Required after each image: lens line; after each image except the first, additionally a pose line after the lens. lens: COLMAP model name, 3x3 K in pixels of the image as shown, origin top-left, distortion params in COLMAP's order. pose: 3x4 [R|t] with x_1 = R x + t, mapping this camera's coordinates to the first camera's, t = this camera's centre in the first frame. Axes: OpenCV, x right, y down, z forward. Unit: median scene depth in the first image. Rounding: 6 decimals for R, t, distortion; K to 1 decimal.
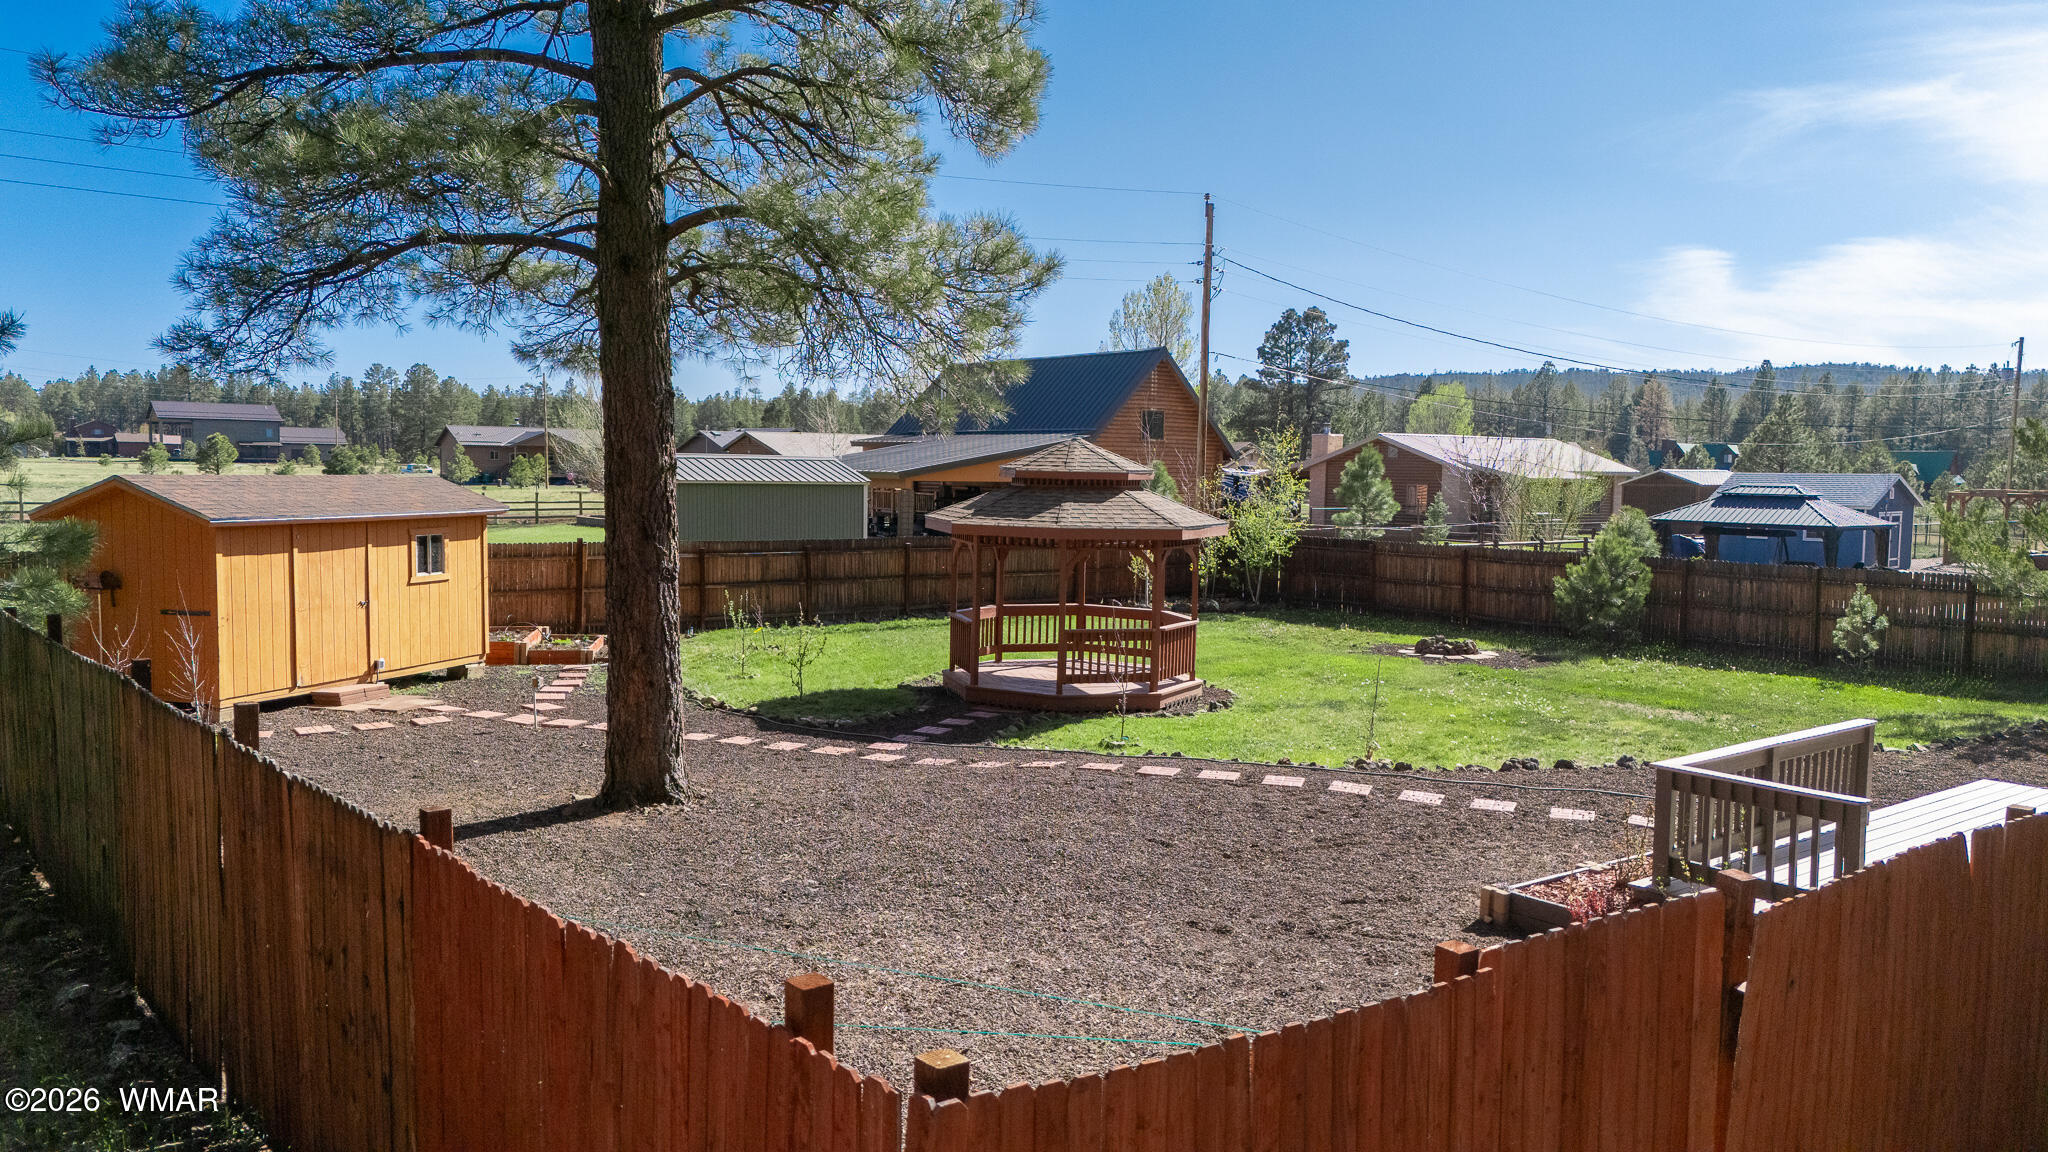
lens RADIAL K [[1479.0, 0, 985.1], [0, 1479.0, 574.3], [0, 0, 1]] dist [0.040094, -0.001598]
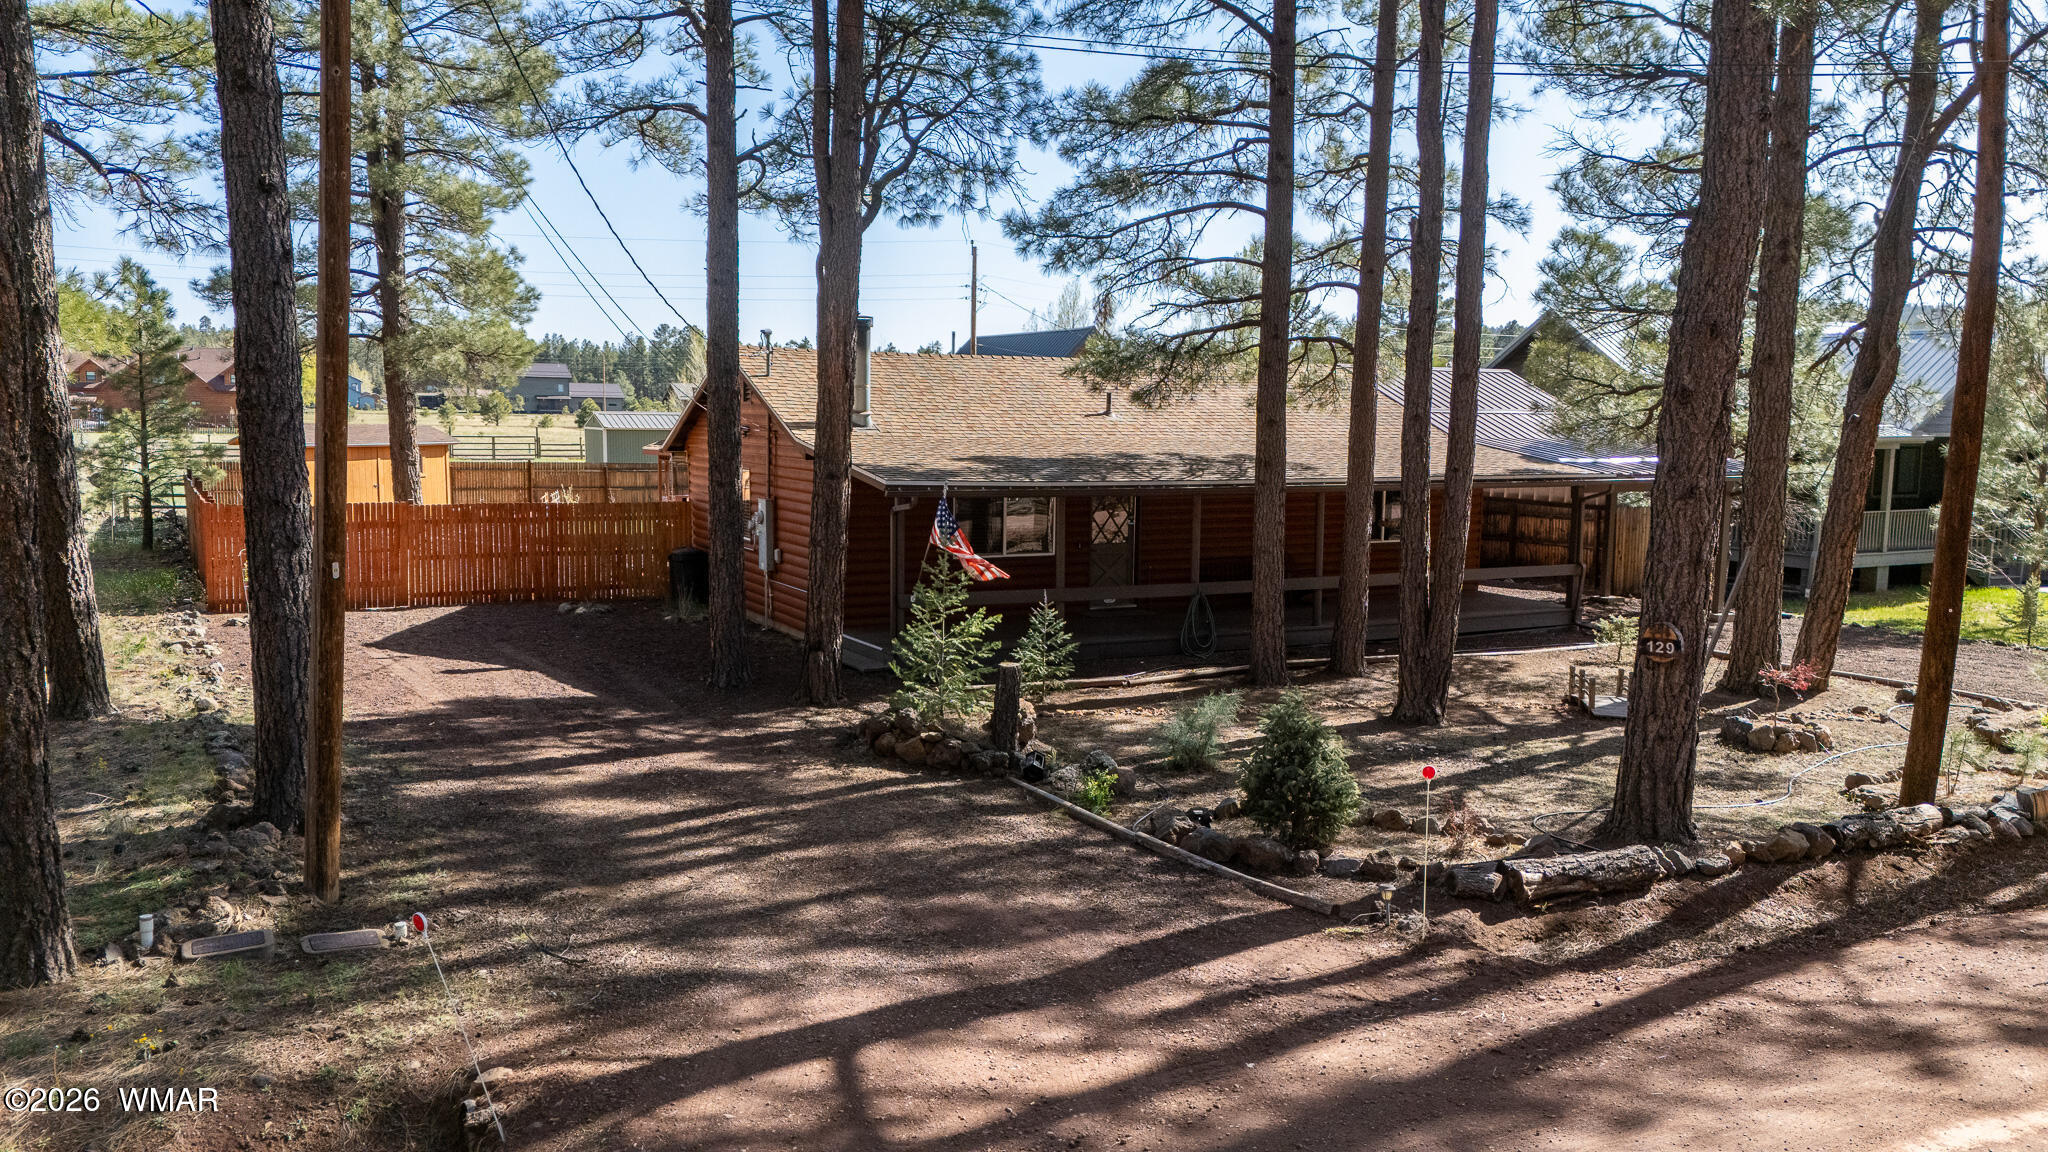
lens RADIAL K [[1465.3, 0, 1024.0], [0, 1465.3, 576.0], [0, 0, 1]] dist [0.033693, -0.002526]
pose [[0.986547, 0.017283, -0.162560, 0.452887], [-0.011462, 0.999262, 0.036673, 0.032576], [0.163074, -0.034316, 0.986017, -0.493306]]
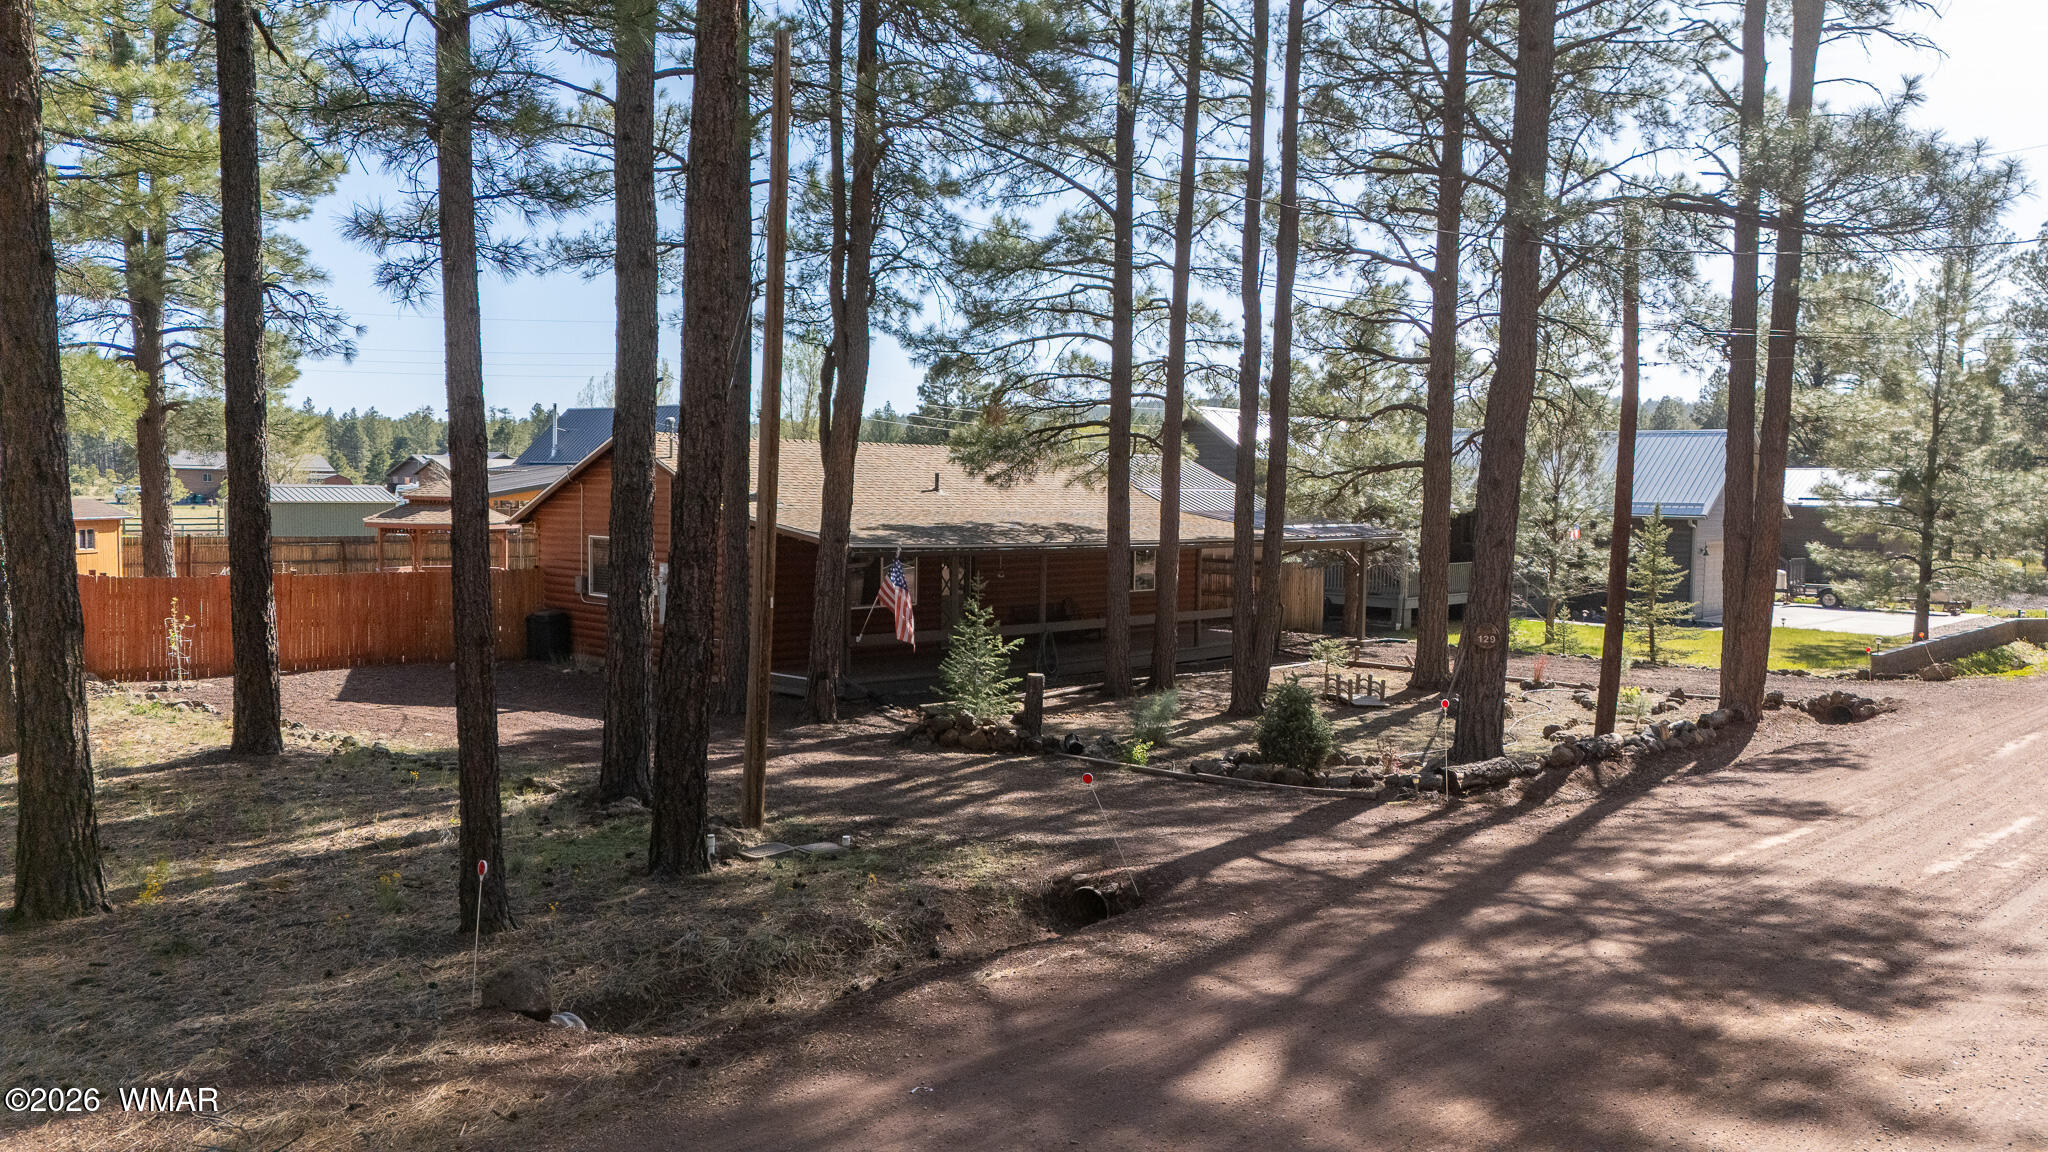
lens RADIAL K [[1479.0, 0, 985.1], [0, 1479.0, 574.3], [0, 0, 1]] dist [0.040094, -0.001598]
pose [[0.989220, -0.007208, 0.146256, 0.290607], [0.009277, 0.999866, -0.013464, 0.040656], [-0.146140, 0.014676, 0.989155, -0.642128]]
